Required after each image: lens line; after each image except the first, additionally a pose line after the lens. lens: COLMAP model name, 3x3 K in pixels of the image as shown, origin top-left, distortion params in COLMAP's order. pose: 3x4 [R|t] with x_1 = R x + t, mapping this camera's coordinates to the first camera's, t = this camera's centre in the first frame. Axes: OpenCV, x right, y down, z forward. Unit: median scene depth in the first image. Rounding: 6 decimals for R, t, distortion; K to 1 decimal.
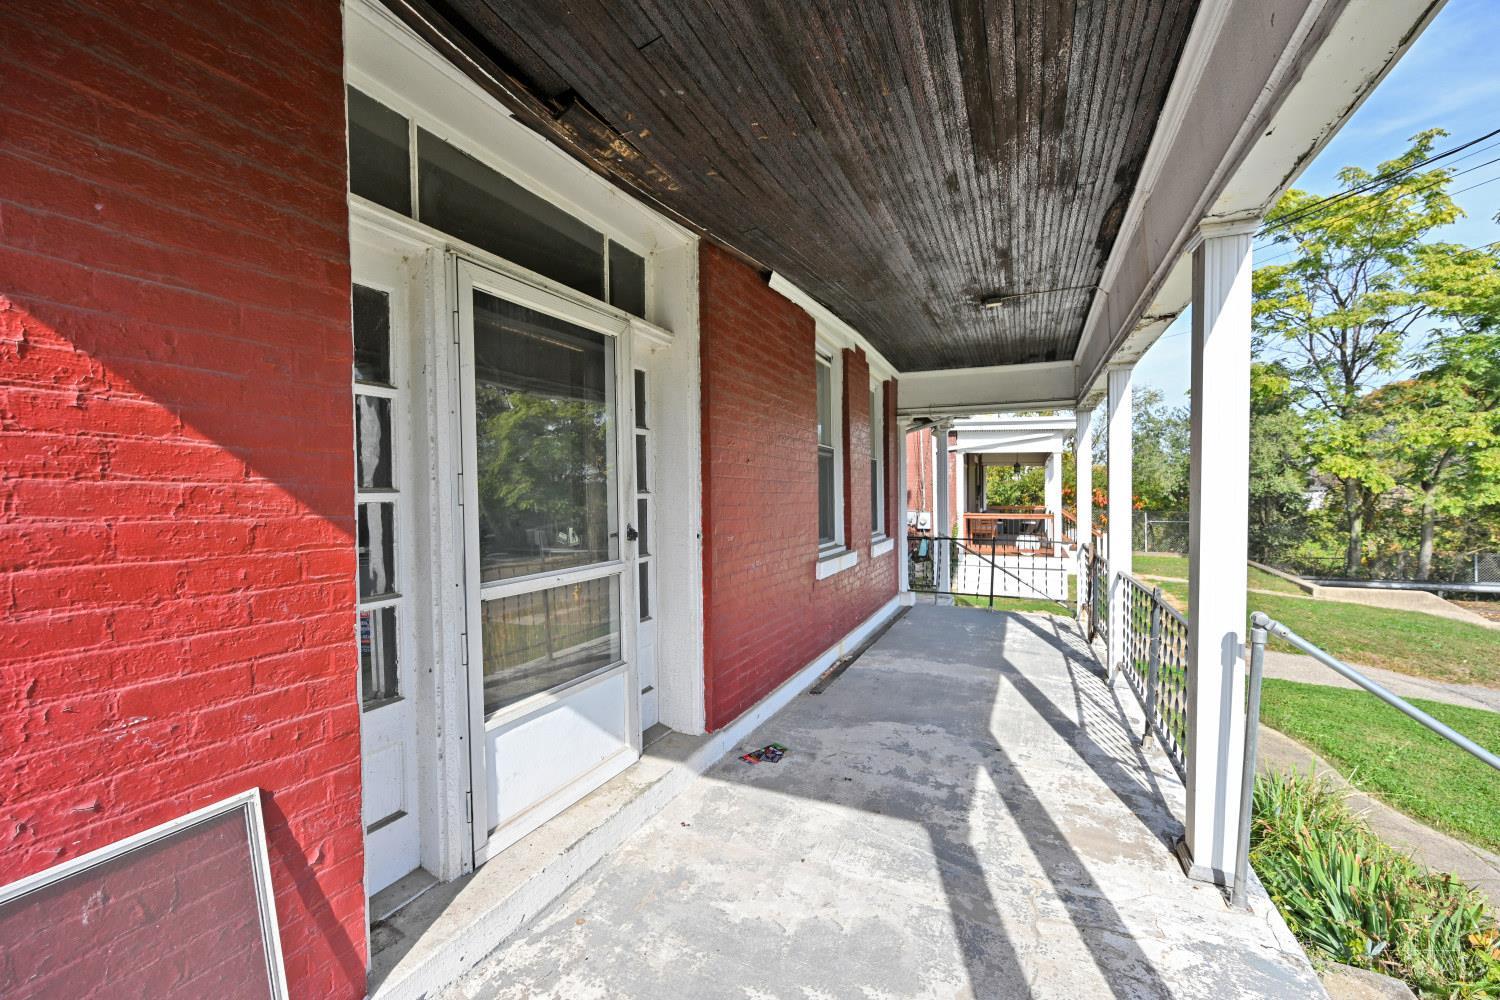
lens RADIAL K [[606.1, 0, 750.0], [0, 606.1, 500.0], [0, 0, 1]] dist [0.000481, 0.000072]
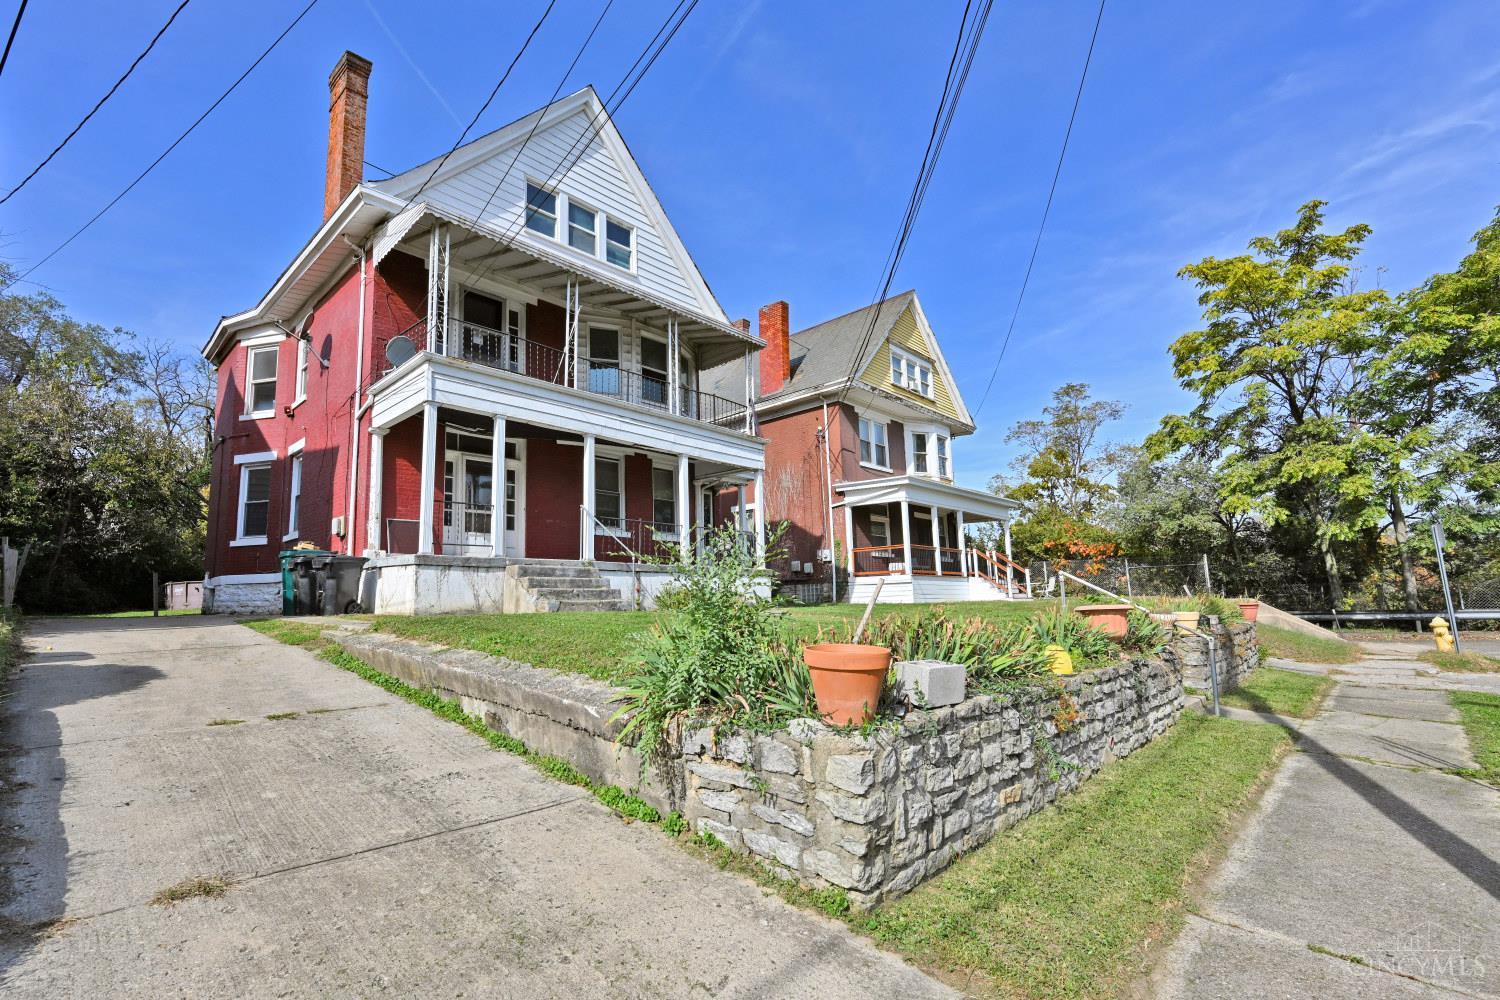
lens RADIAL K [[702.0, 0, 703.0], [0, 702.0, 519.6], [0, 0, 1]] dist [-0.001398, -0.000139]
pose [[0.938602, -0.057509, -0.340175, 3.093554], [0.011380, 0.990633, -0.136076, 0.921059], [0.344815, 0.123850, 0.930464, -3.477151]]
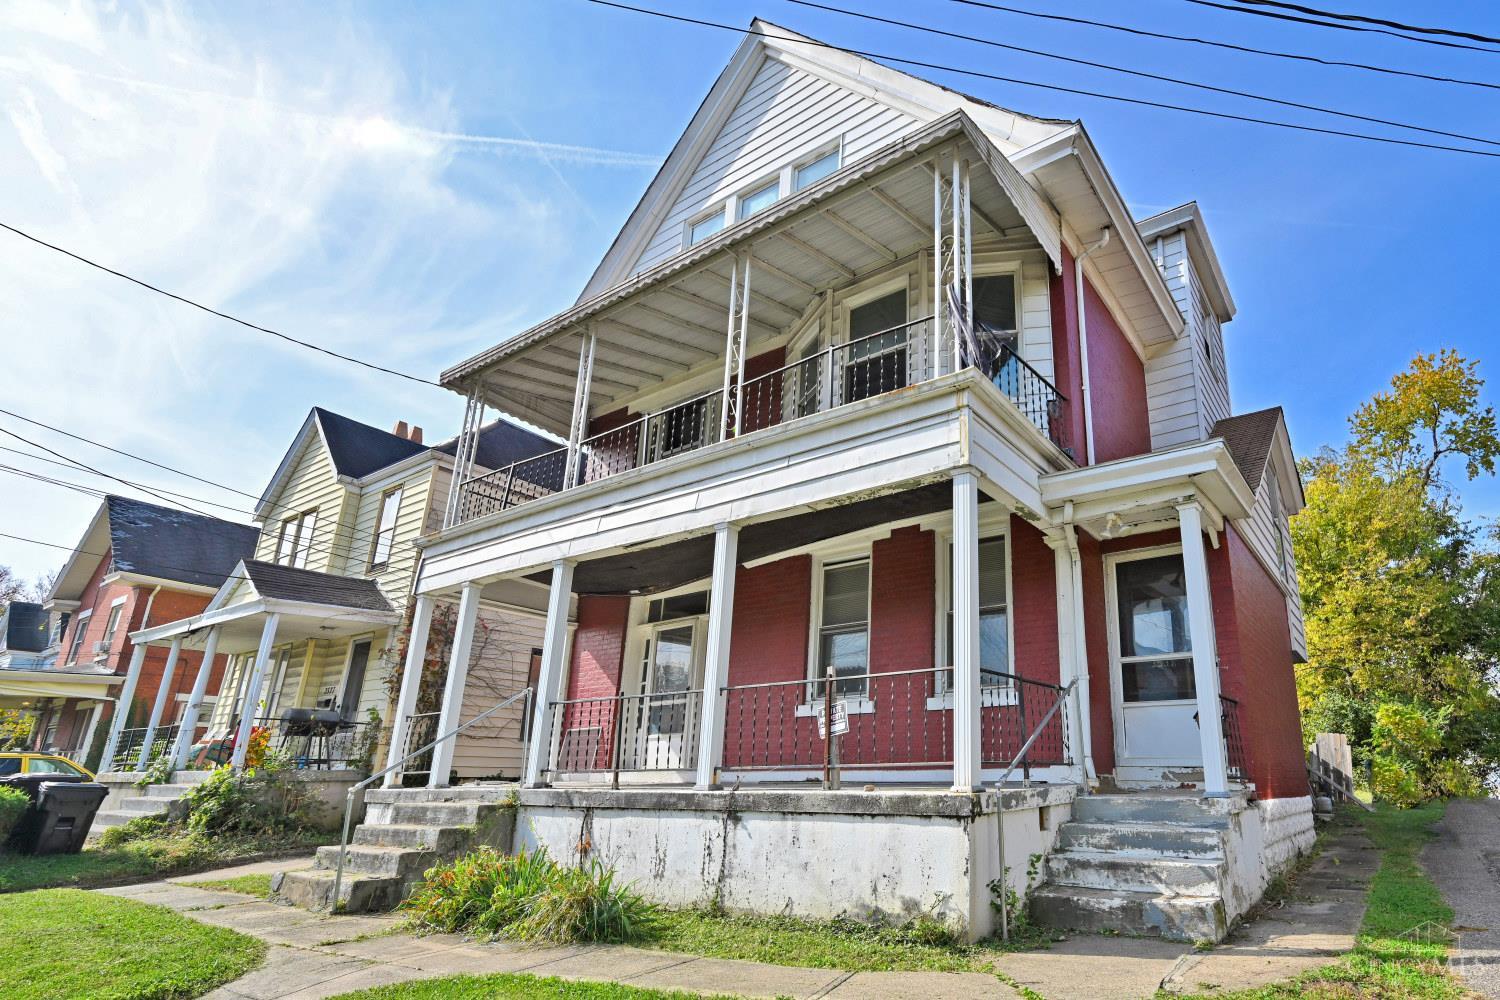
lens RADIAL K [[765.2, 0, 925.8], [0, 765.2, 567.4], [0, 0, 1]] dist [0.000079, 0.000091]
pose [[-0.124510, -0.265375, -0.956072, 3.507728], [-0.007593, 0.963797, -0.266530, 0.486258], [0.992189, -0.025926, -0.122017, 2.730388]]
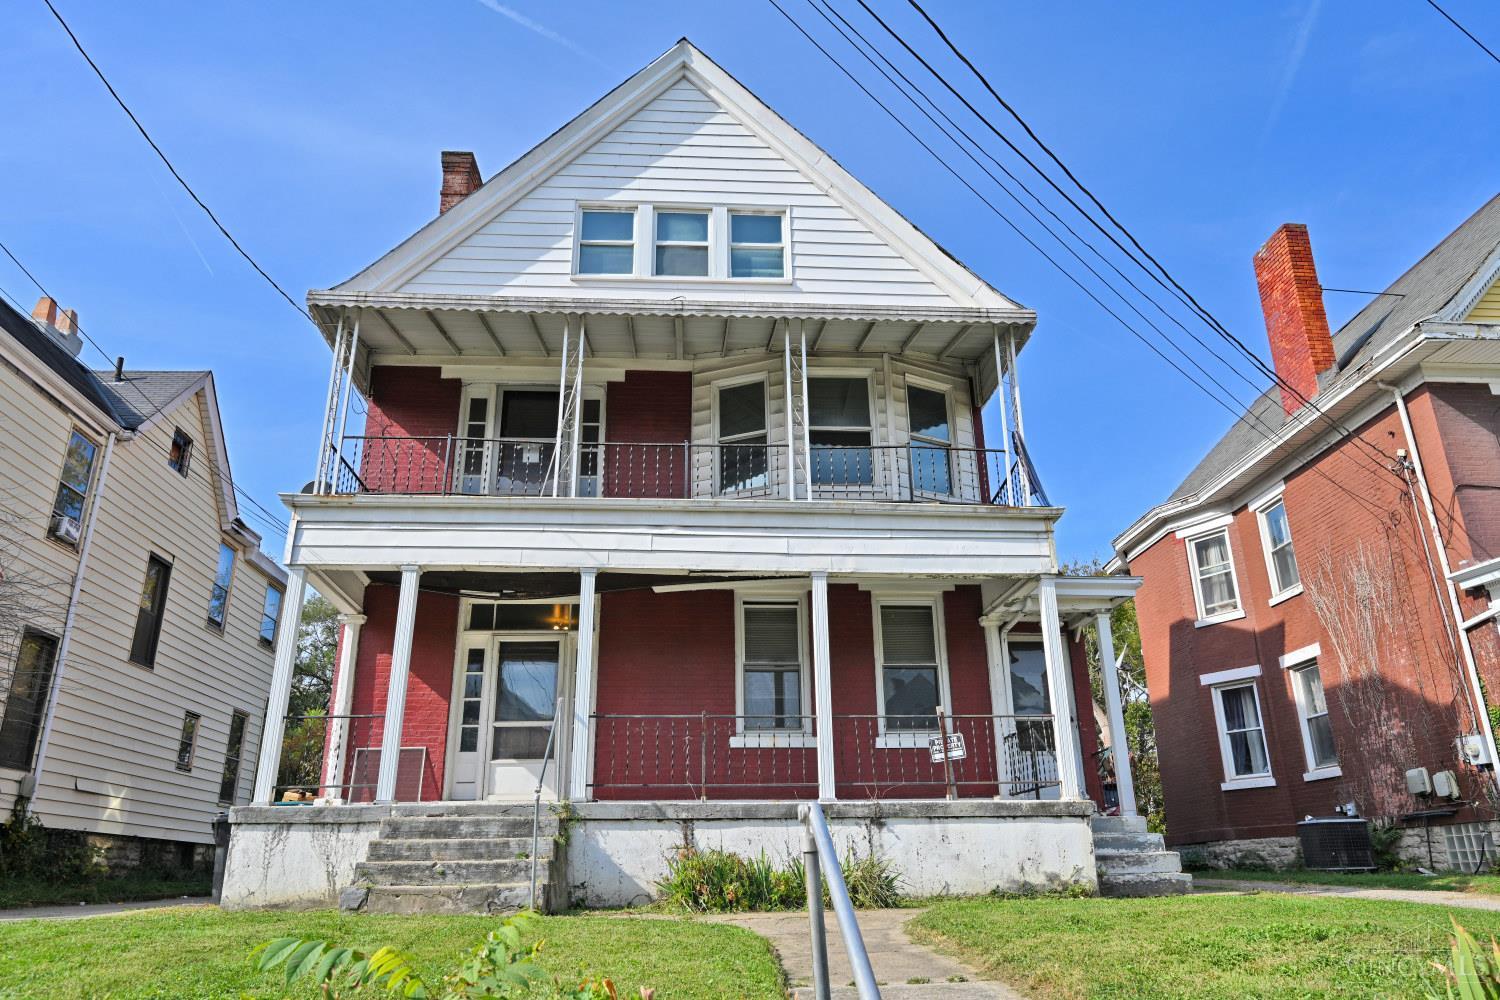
lens RADIAL K [[1031.6, 0, 750.0], [0, 1031.6, 500.0], [0, 0, 1]] dist [-0.000527, -0.000675]
pose [[0.471959, -0.306009, -0.826809, 4.494755], [0.000667, 0.937953, -0.346763, 0.807160], [0.881620, 0.163106, 0.442880, -0.470779]]
